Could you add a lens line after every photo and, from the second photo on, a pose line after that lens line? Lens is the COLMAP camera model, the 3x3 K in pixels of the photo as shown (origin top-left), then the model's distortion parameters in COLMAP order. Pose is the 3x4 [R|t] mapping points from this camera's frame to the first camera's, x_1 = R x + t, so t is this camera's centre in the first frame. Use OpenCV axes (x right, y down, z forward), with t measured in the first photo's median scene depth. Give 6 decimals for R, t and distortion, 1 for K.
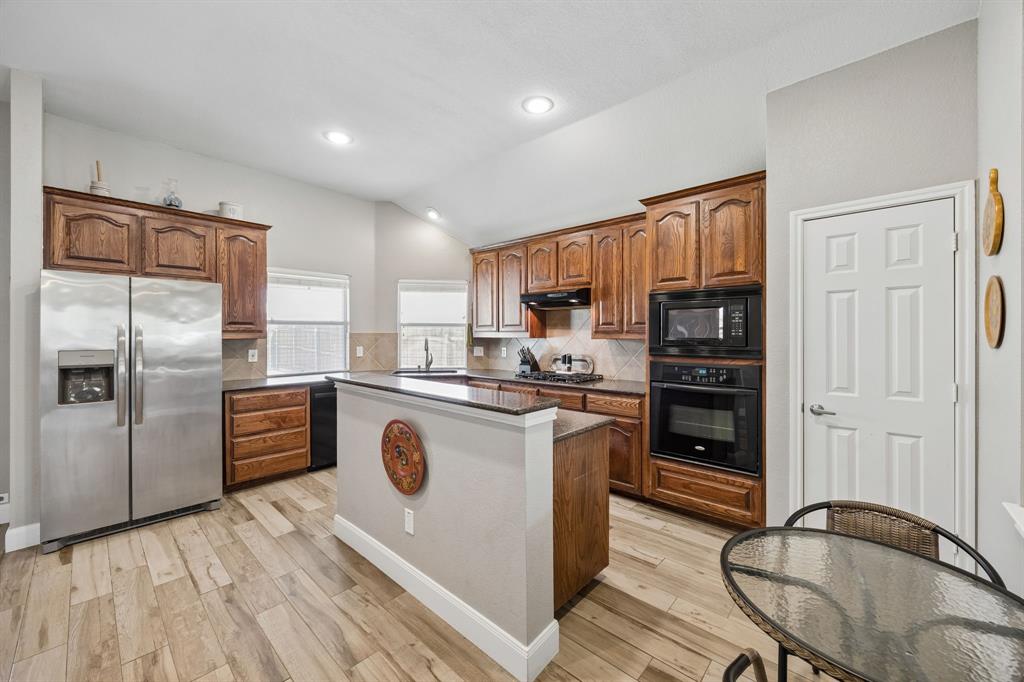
lens RADIAL K [[391.3, 0, 530.2], [0, 391.3, 336.2], [0, 0, 1]] dist [-0.005721, 0.000621]
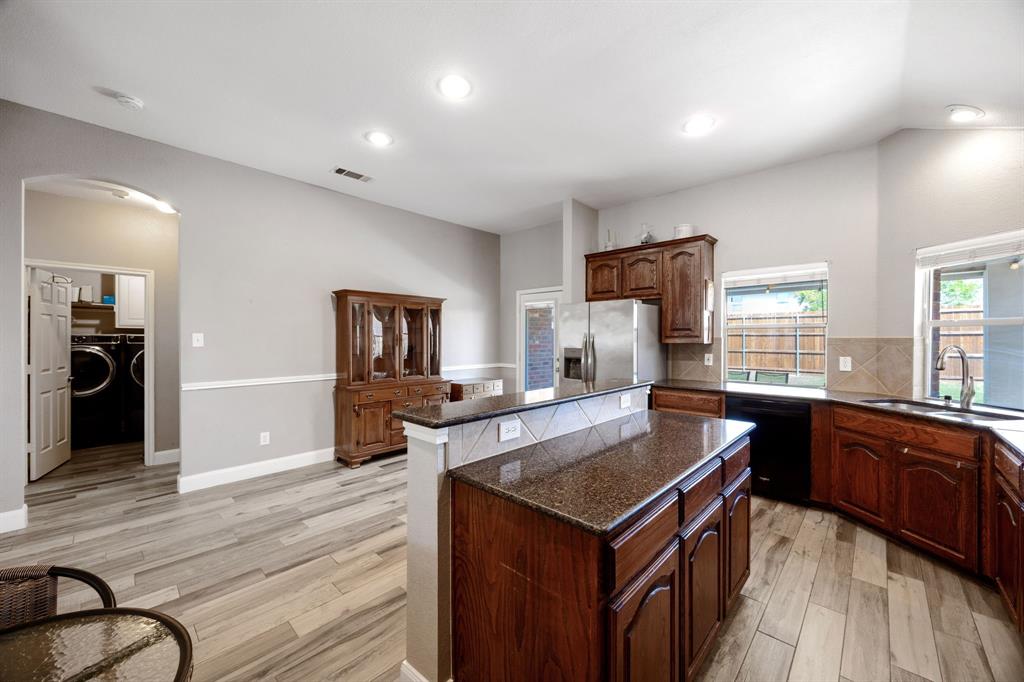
lens RADIAL K [[391.3, 0, 508.9], [0, 391.3, 339.7], [0, 0, 1]] dist [-0.005721, 0.000621]
pose [[-0.045942, 0.004574, -0.998934, 0.367834], [-0.005617, 0.999973, 0.004837, -0.005810], [0.998928, 0.005834, -0.045915, 0.498228]]
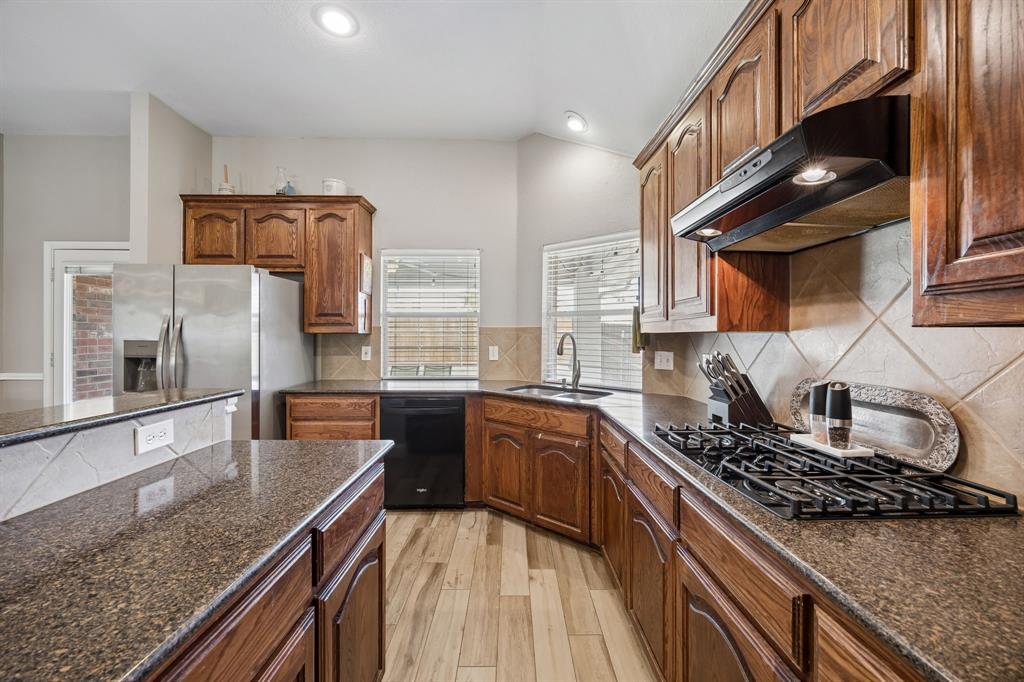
lens RADIAL K [[391.3, 0, 518.9], [0, 391.3, 339.3], [0, 0, 1]] dist [-0.005721, 0.000621]
pose [[0.668216, 0.005631, -0.743946, 0.162093], [-0.006837, 0.999976, 0.001429, 0.014828], [0.743936, 0.004131, 0.668238, 0.659037]]
